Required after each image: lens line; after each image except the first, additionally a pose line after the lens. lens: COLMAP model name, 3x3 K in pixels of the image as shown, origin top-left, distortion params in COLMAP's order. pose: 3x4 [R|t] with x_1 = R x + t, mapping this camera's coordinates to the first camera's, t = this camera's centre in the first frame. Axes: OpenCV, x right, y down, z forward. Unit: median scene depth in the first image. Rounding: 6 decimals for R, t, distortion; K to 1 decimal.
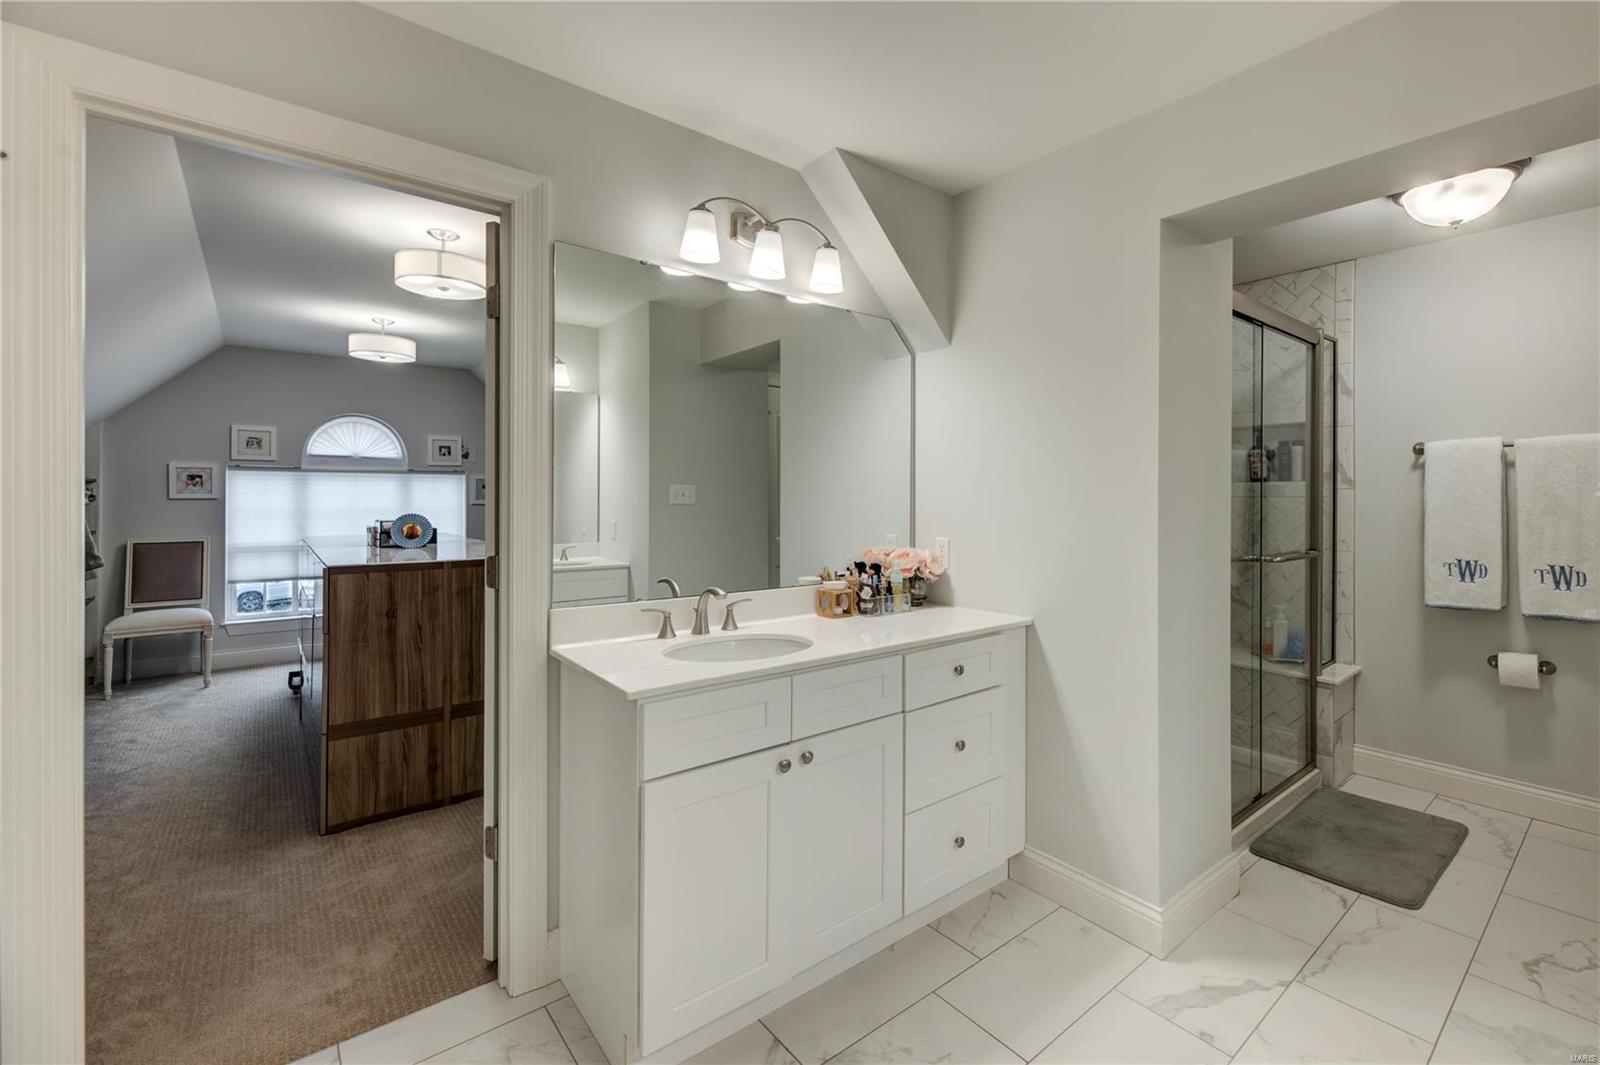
lens RADIAL K [[657.6, 0, 785.1], [0, 657.6, 499.1], [0, 0, 1]] dist [-0.001633, -0.001071]
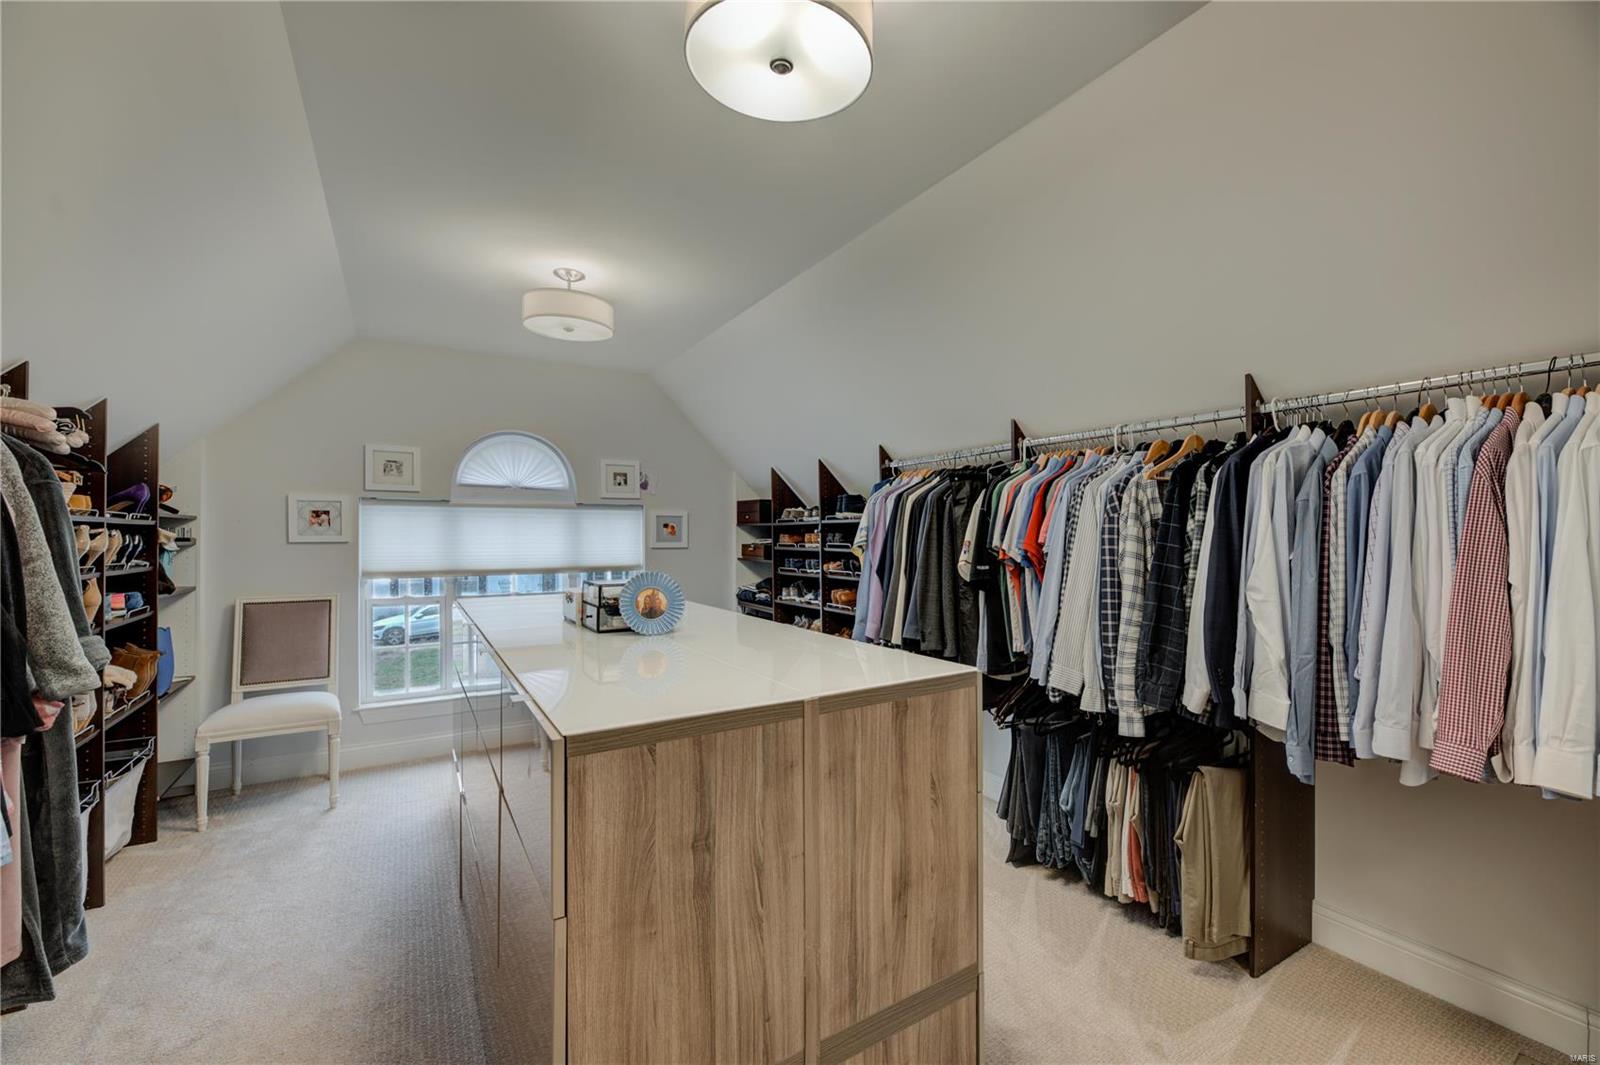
lens RADIAL K [[657.6, 0, 801.4], [0, 657.6, 541.9], [0, 0, 1]] dist [-0.001633, -0.001071]
pose [[0.991729, -0.001580, -0.128339, -0.285378], [0.002212, 0.999986, 0.004784, -0.003966], [0.128329, -0.005028, 0.991719, 0.360010]]
